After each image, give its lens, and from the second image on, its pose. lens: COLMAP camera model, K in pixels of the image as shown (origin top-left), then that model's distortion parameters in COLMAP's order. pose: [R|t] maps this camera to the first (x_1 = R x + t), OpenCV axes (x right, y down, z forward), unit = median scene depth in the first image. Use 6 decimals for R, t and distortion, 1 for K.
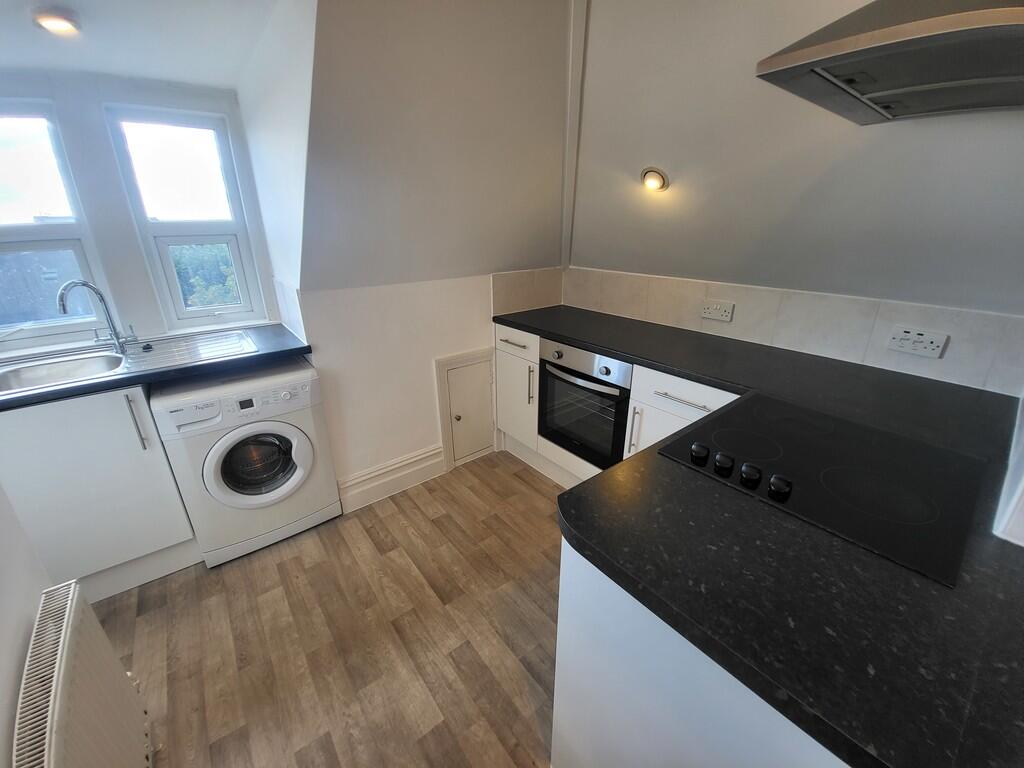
lens RADIAL K [[407.2, 0, 512.6], [0, 407.2, 379.1], [0, 0, 1]] dist [0.000611, -0.009087]
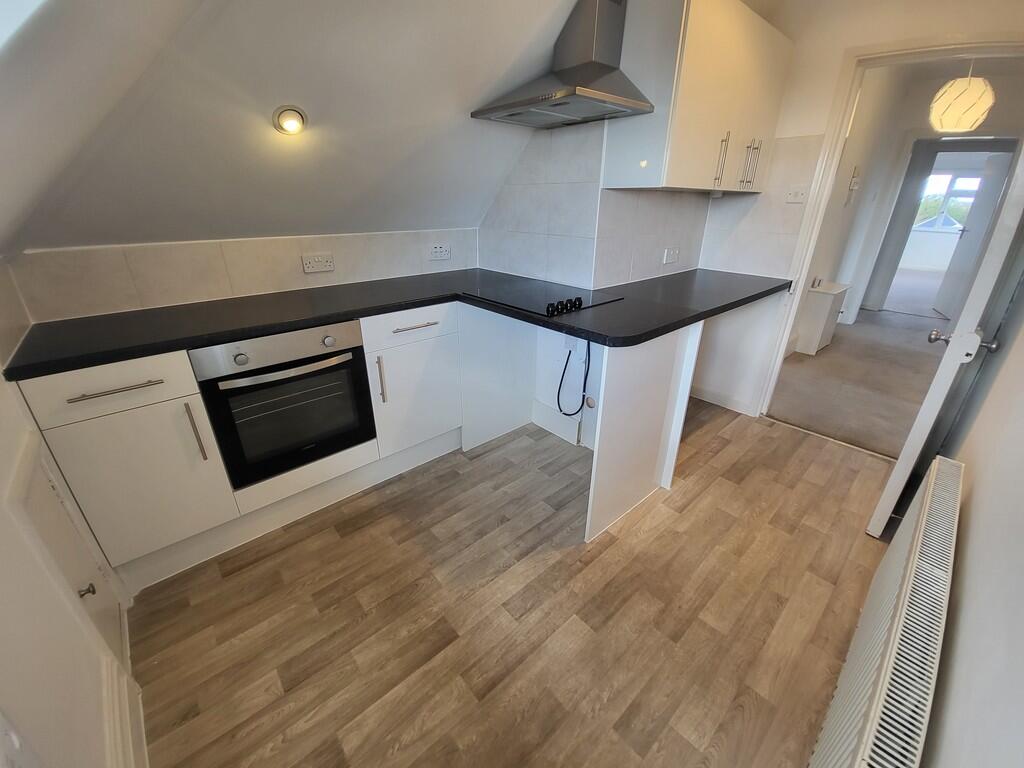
lens RADIAL K [[407.2, 0, 512.6], [0, 407.2, 379.1], [0, 0, 1]] dist [0.000611, -0.009087]
pose [[-0.062707, -0.395950, 0.916128, -0.685581], [0.351723, 0.850276, 0.391563, -0.166269], [-0.934002, 0.346777, 0.085947, 0.609572]]
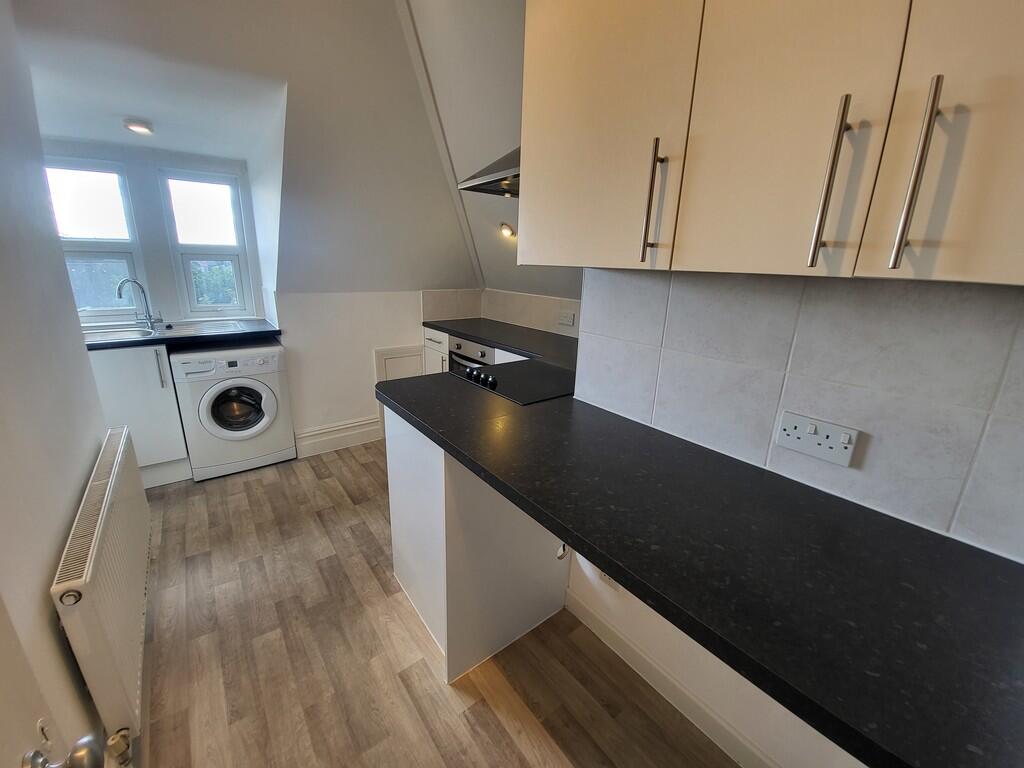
lens RADIAL K [[407.2, 0, 512.6], [0, 407.2, 379.1], [0, 0, 1]] dist [0.000611, -0.009087]
pose [[0.999296, 0.037482, 0.001624, 0.358451], [-0.037203, 0.995578, -0.086254, 0.198164], [-0.004850, 0.086133, 0.996272, -0.469711]]
